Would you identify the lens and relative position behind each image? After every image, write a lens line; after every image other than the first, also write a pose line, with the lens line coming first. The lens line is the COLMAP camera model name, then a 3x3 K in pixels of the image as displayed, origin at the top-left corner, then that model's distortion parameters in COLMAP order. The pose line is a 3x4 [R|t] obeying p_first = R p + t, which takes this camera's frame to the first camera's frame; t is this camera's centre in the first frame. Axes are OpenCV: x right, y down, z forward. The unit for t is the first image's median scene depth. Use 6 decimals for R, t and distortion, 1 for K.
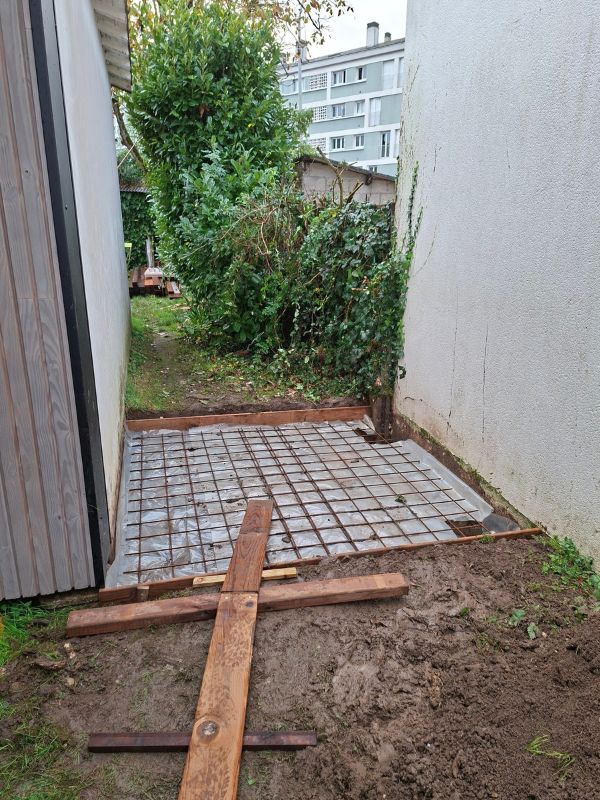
lens RADIAL K [[547.8, 0, 301.0], [0, 547.8, 412.9], [0, 0, 1]] dist [0.069211, -0.076598]
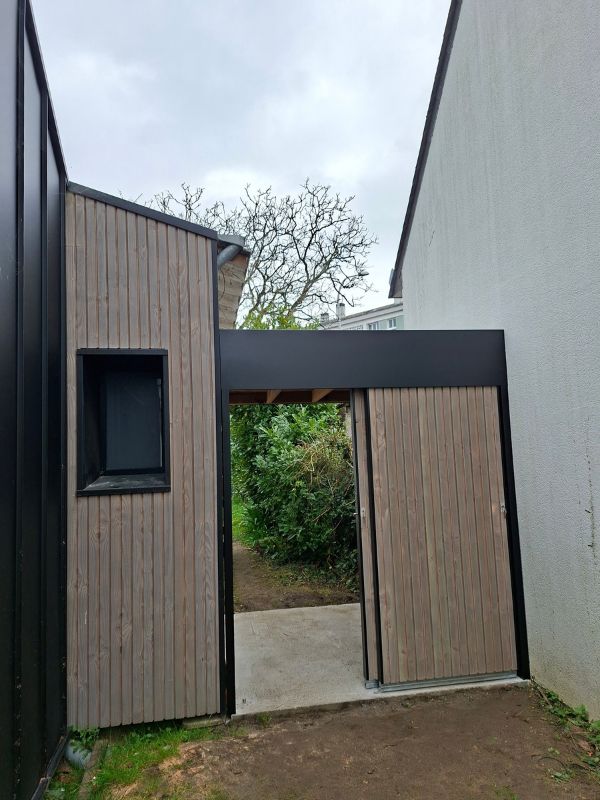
lens RADIAL K [[554.9, 0, 306.3], [0, 554.9, 407.0], [0, 0, 1]] dist [0.072679, -0.075948]
pose [[0.996009, -0.053571, -0.071383, 0.006968], [0.022414, 0.924325, -0.380947, 0.051944], [0.086389, 0.377827, 0.921837, -0.279744]]
